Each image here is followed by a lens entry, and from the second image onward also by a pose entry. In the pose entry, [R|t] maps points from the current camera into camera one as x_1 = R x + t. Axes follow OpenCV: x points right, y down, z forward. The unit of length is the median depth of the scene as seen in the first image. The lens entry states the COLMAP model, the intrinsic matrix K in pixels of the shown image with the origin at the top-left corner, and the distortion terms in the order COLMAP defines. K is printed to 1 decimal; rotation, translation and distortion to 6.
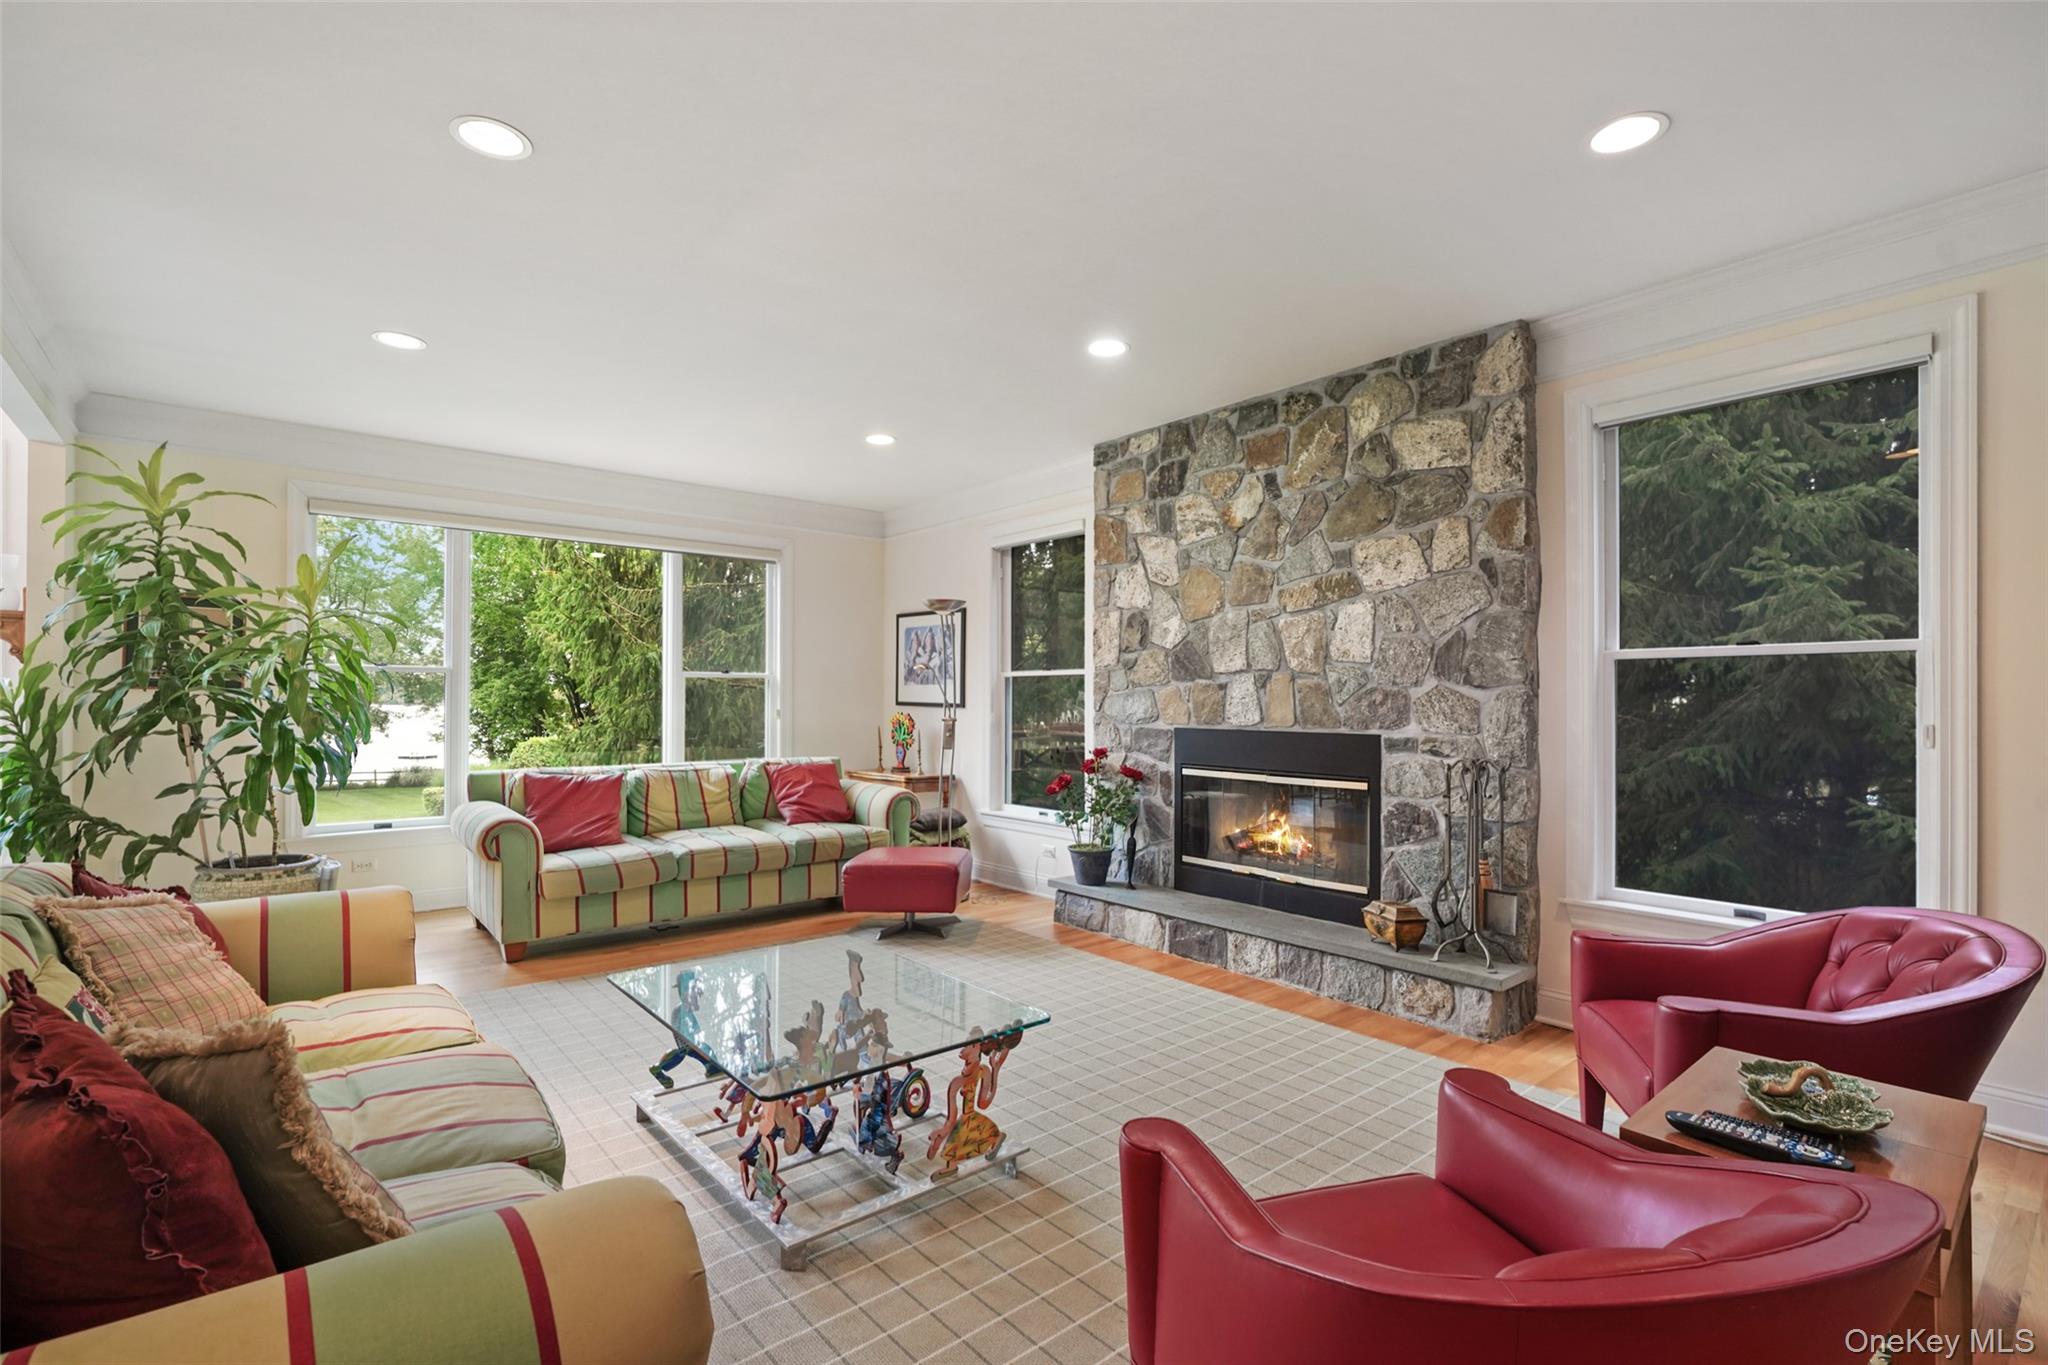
lens RADIAL K [[925.3, 0, 1013.1], [0, 925.3, 689.7], [0, 0, 1]] dist [-0.008151, 0.002641]
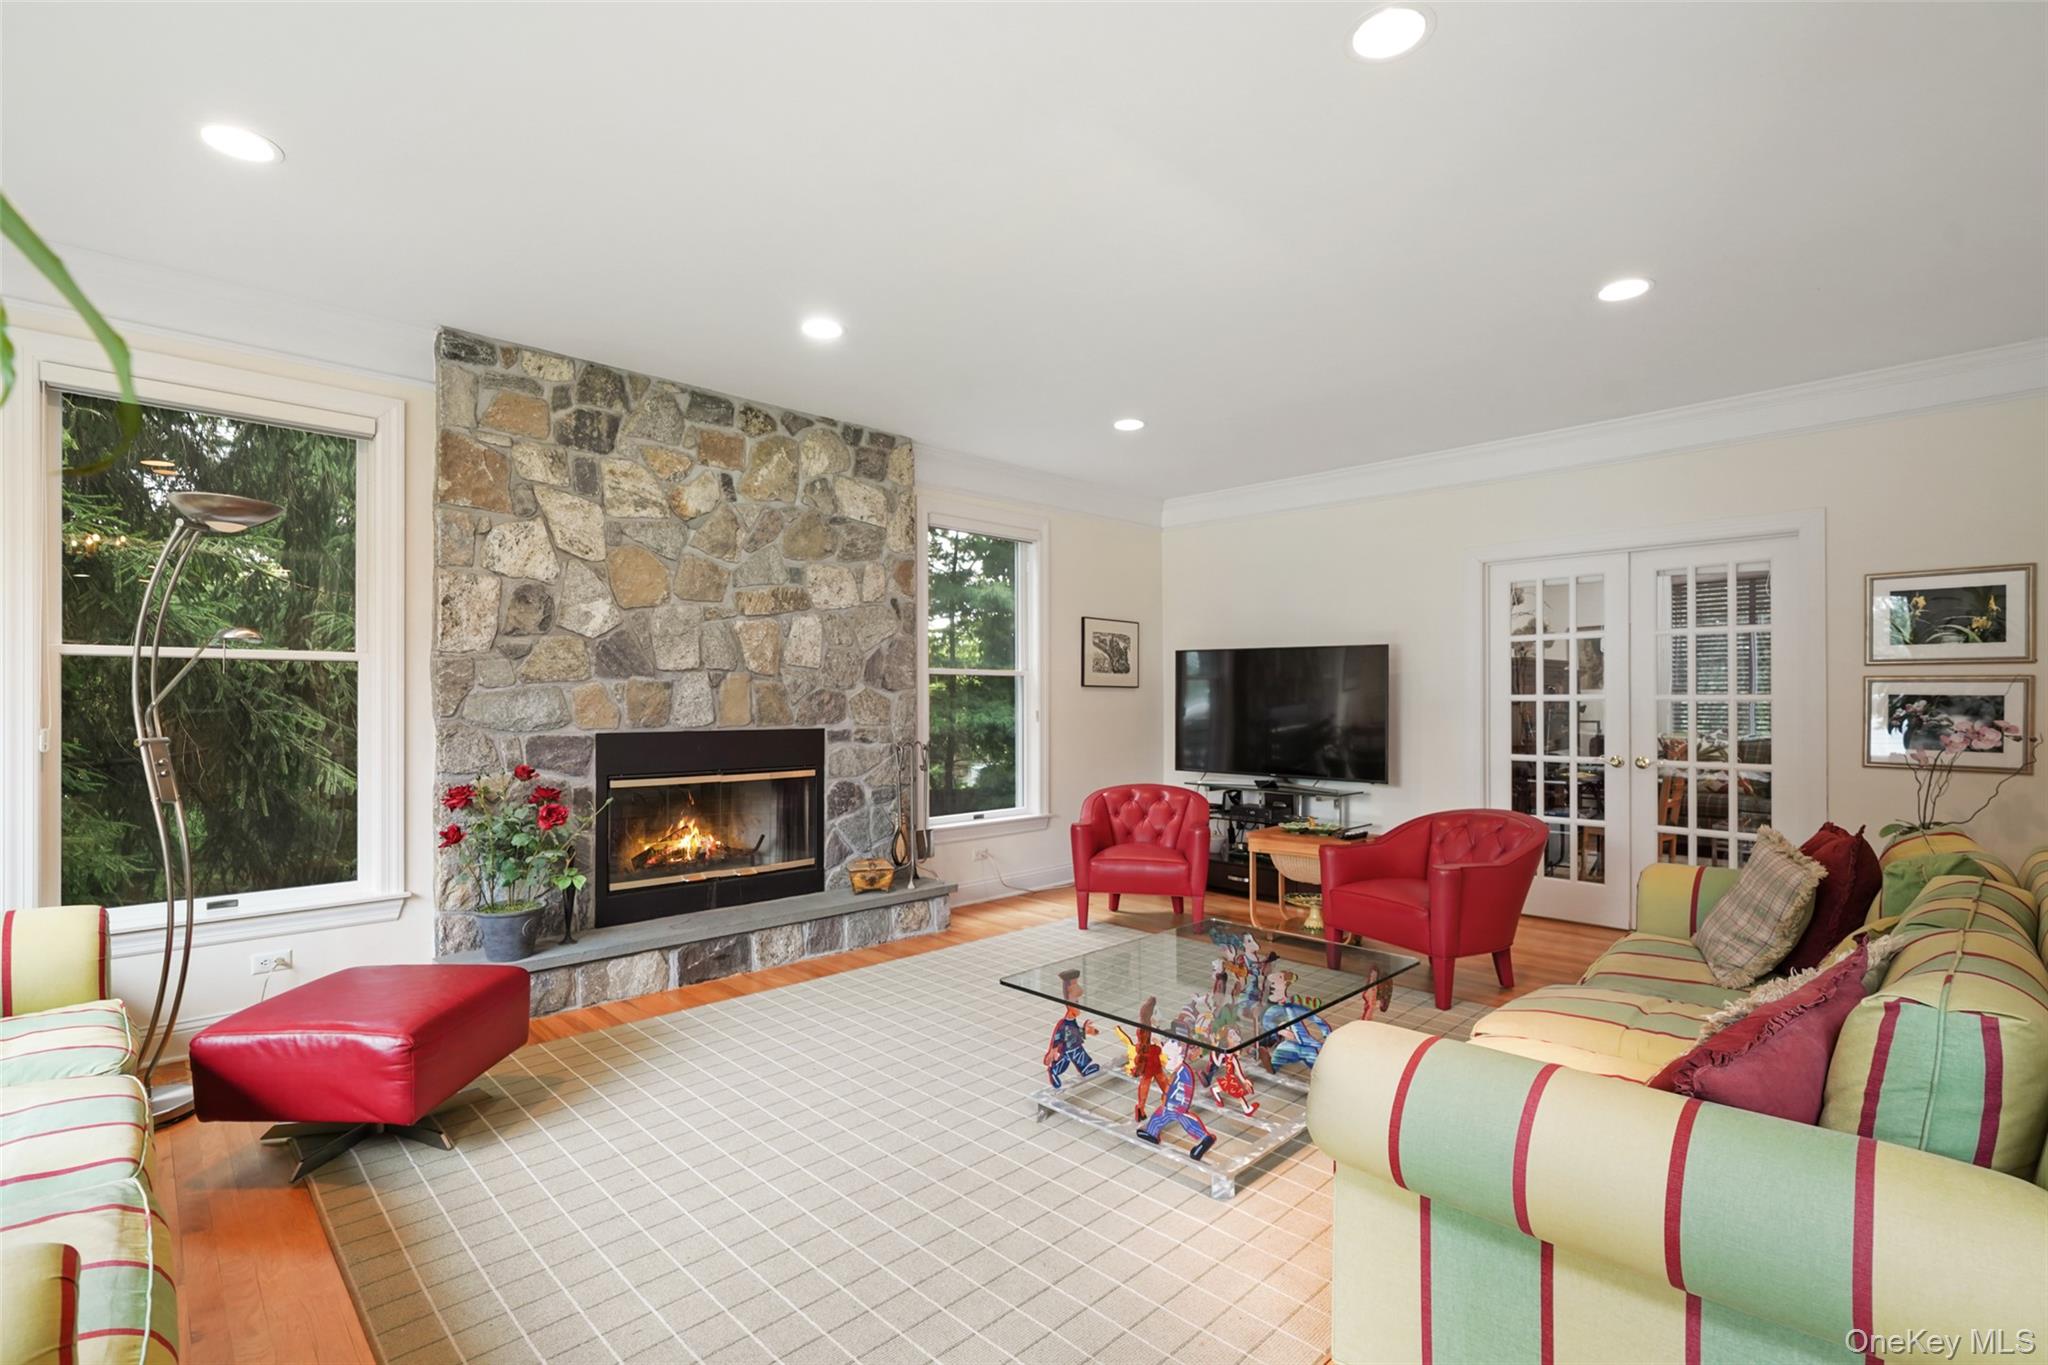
lens RADIAL K [[925.3, 0, 983.3], [0, 925.3, 699.2], [0, 0, 1]] dist [-0.008151, 0.002641]
pose [[-0.046048, 0.001726, 0.998938, -0.737548], [-0.008598, 0.999961, -0.002124, 0.010256], [-0.998902, -0.008687, -0.046031, 0.766666]]
